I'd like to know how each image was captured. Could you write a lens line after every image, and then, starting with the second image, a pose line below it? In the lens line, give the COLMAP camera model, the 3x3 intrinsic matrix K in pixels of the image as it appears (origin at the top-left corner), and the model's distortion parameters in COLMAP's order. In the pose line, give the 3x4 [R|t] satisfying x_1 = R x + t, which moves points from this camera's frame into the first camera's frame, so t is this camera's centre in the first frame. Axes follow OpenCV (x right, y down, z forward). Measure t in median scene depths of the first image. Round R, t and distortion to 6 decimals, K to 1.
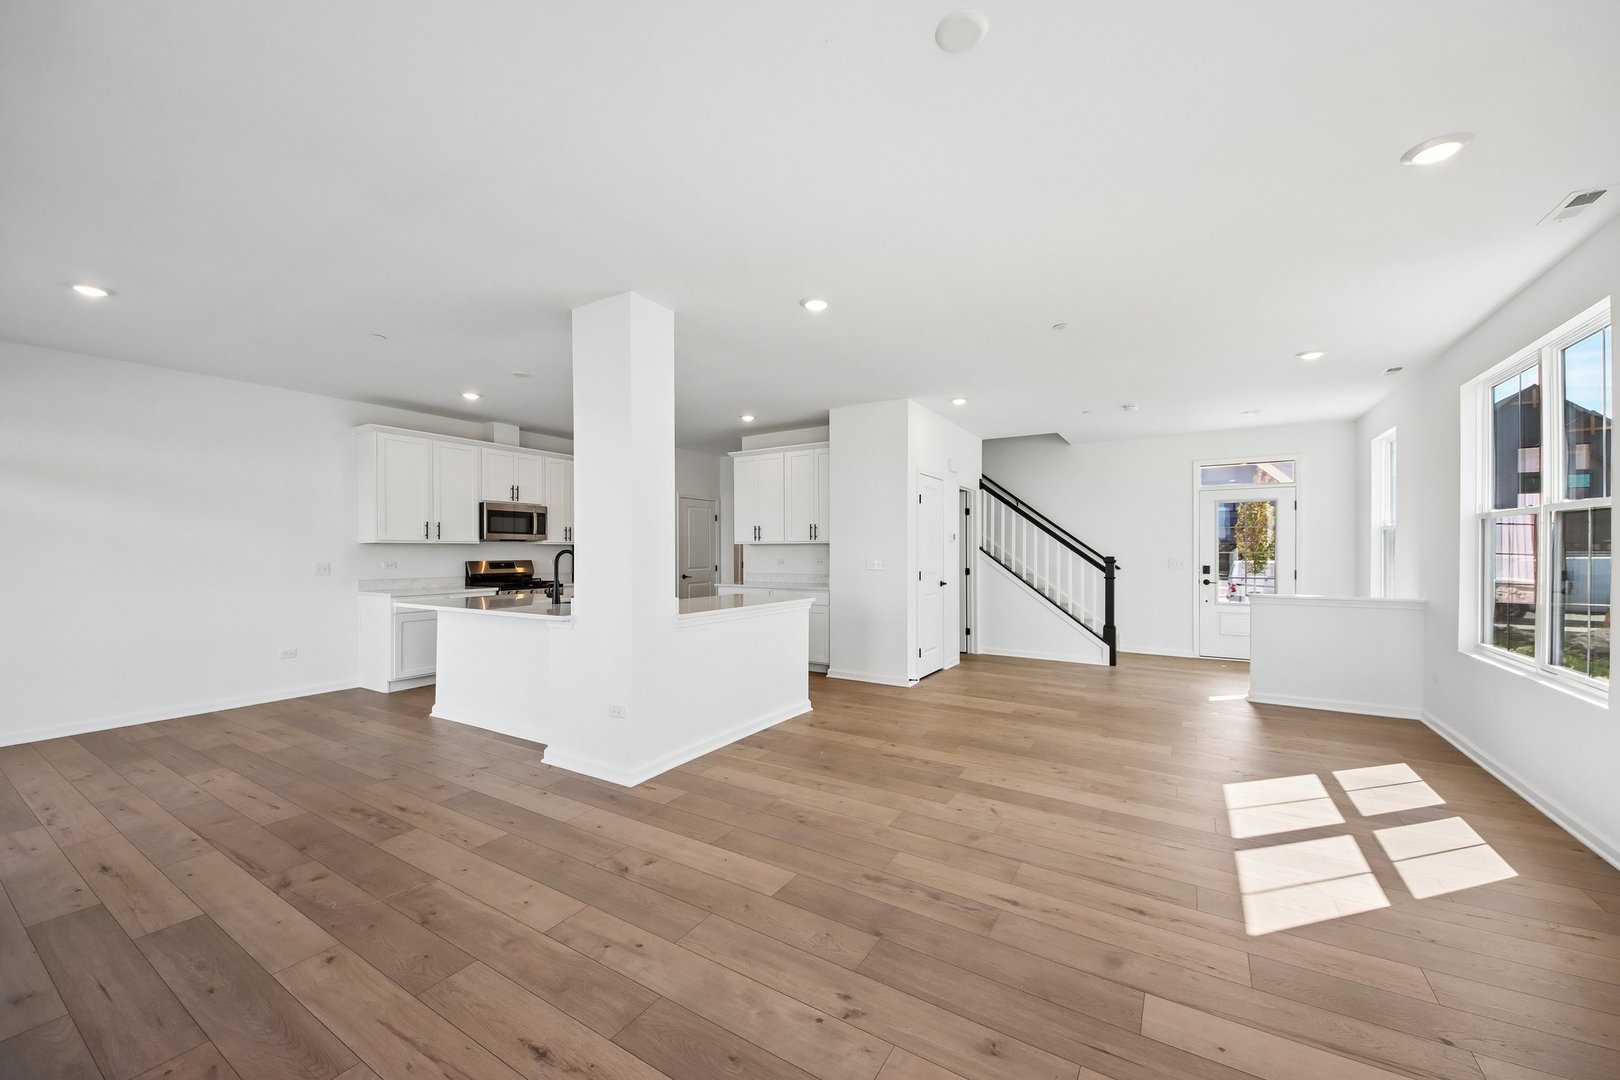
lens RADIAL K [[603.6, 0, 802.2], [0, 603.6, 546.6], [0, 0, 1]] dist [0.055701, -0.030171]
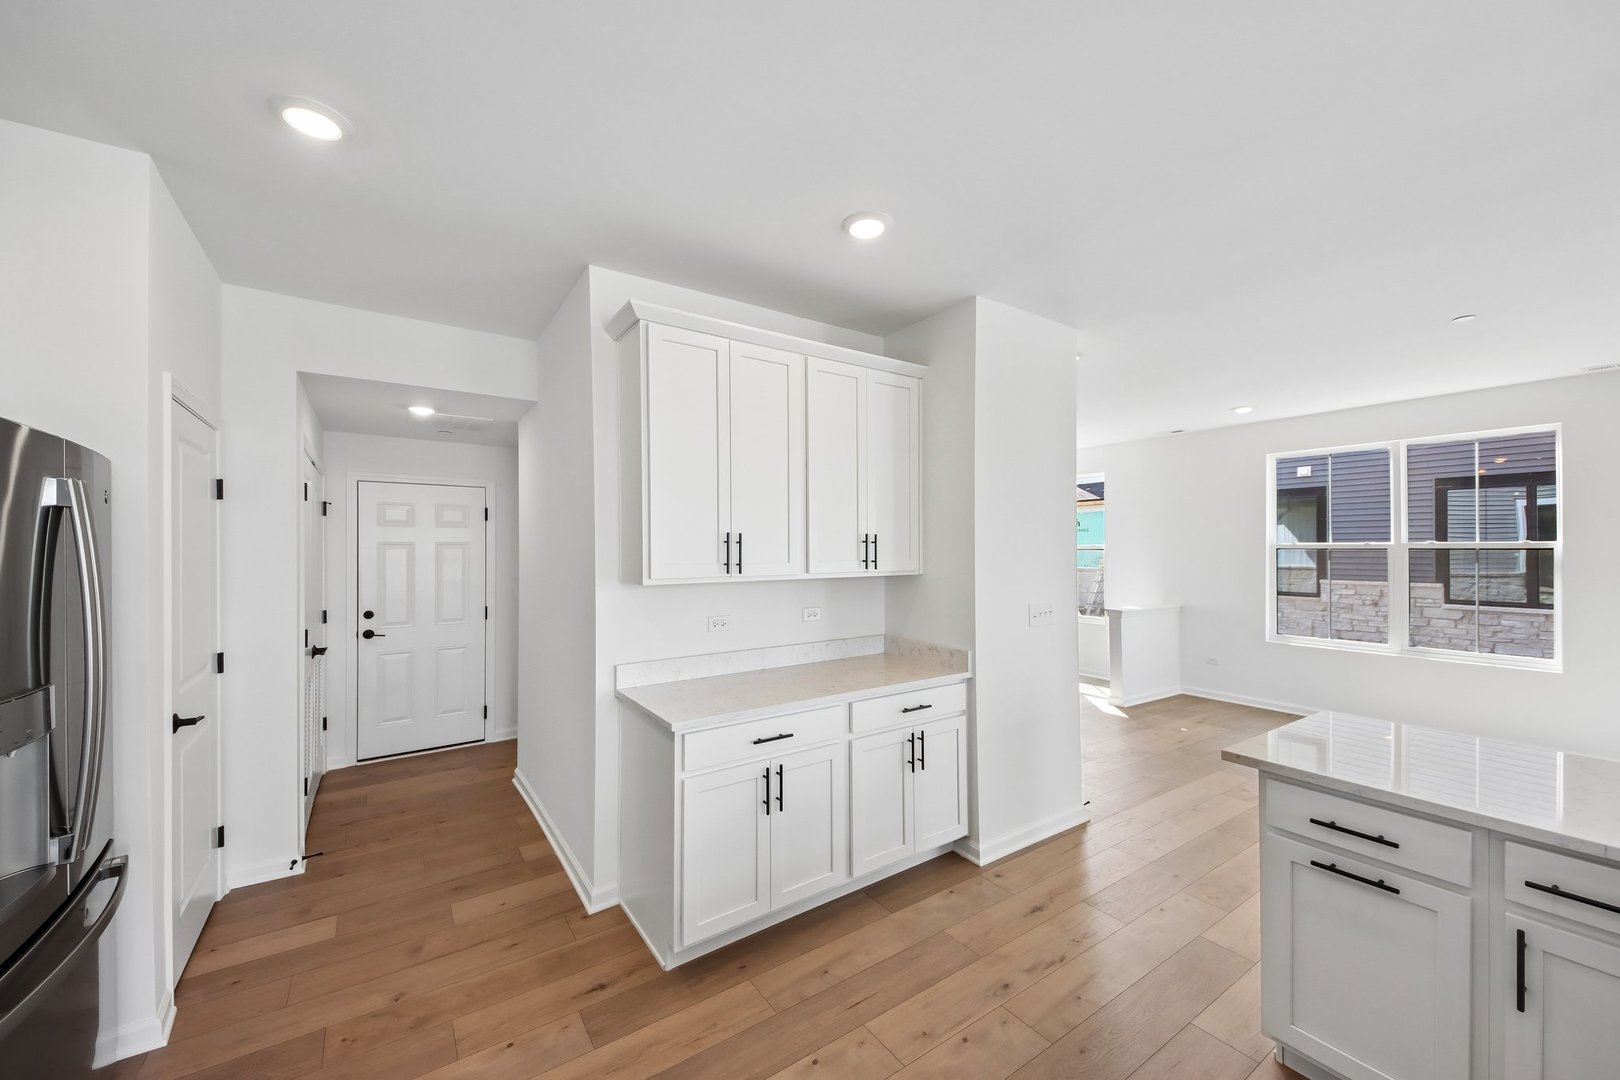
lens RADIAL K [[603.6, 0, 802.2], [0, 603.6, 546.6], [0, 0, 1]] dist [0.055701, -0.030171]
pose [[0.416726, 0.002653, 0.909028, -0.631082], [-0.001882, 0.999996, -0.002056, -0.041214], [-0.909030, -0.000854, 0.416729, 1.319264]]
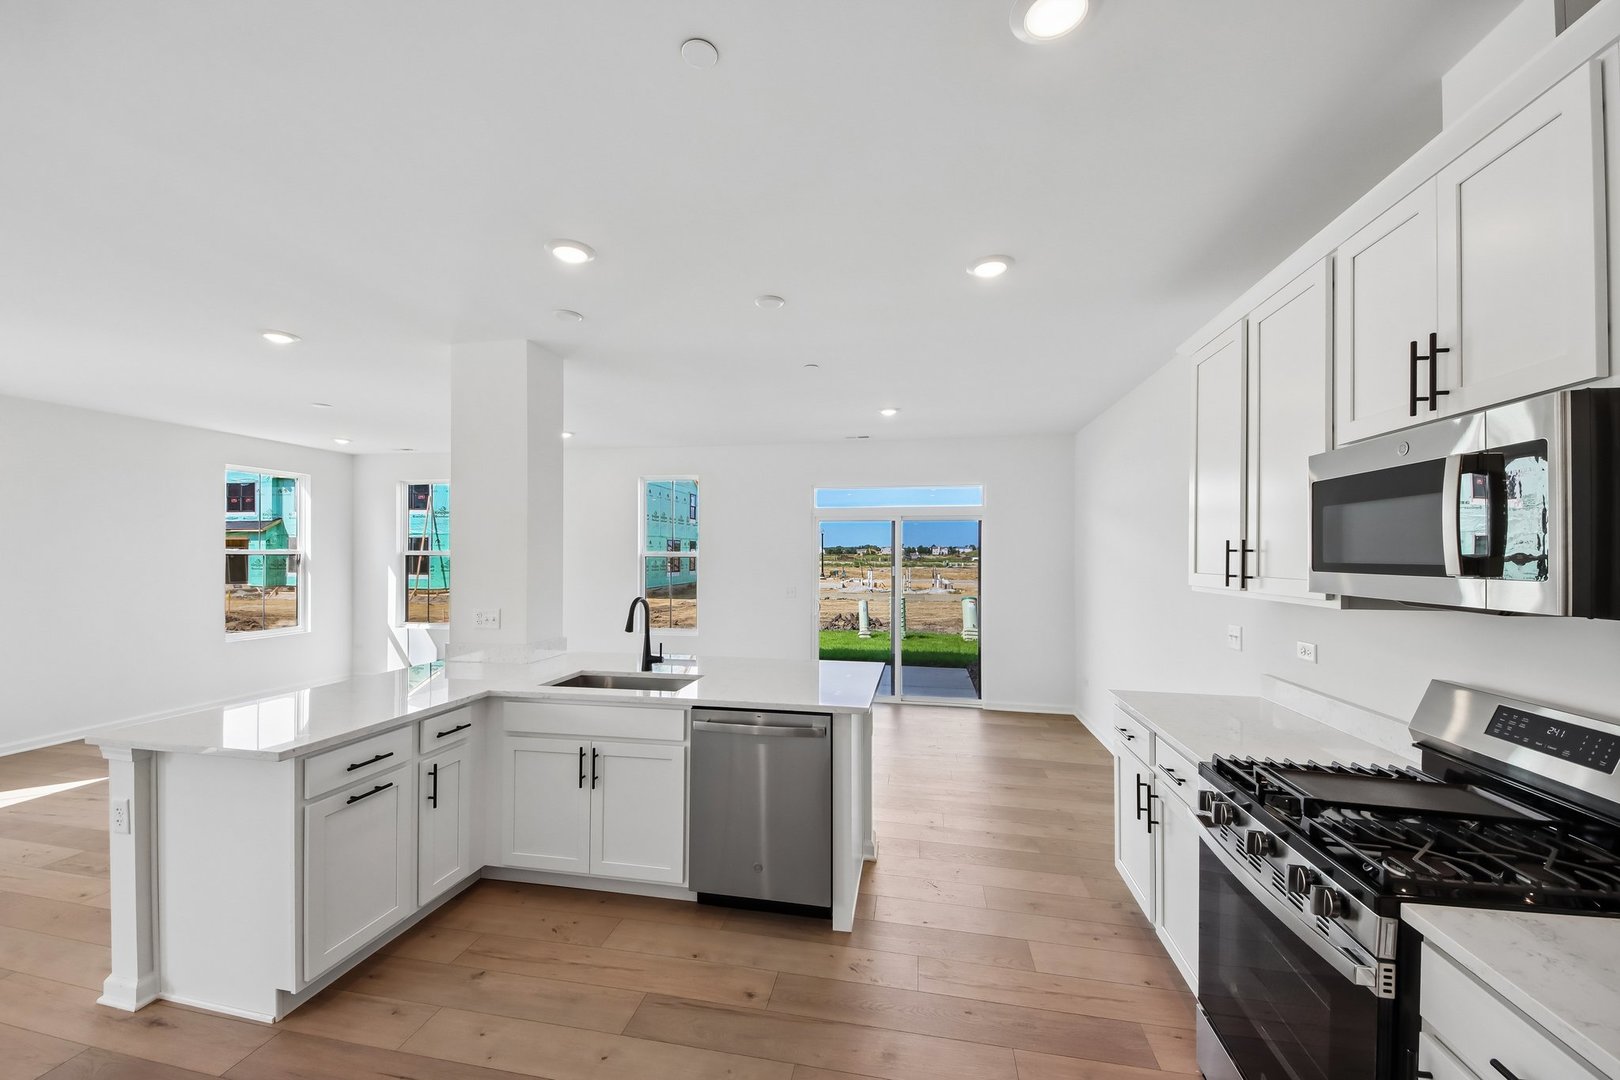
lens RADIAL K [[603.6, 0, 802.2], [0, 603.6, 546.6], [0, 0, 1]] dist [0.055701, -0.030171]
pose [[-0.934548, -0.009819, -0.355702, -0.318431], [-0.002850, 0.999794, -0.020112, -0.040586], [0.355826, -0.017782, -0.934383, 1.766661]]
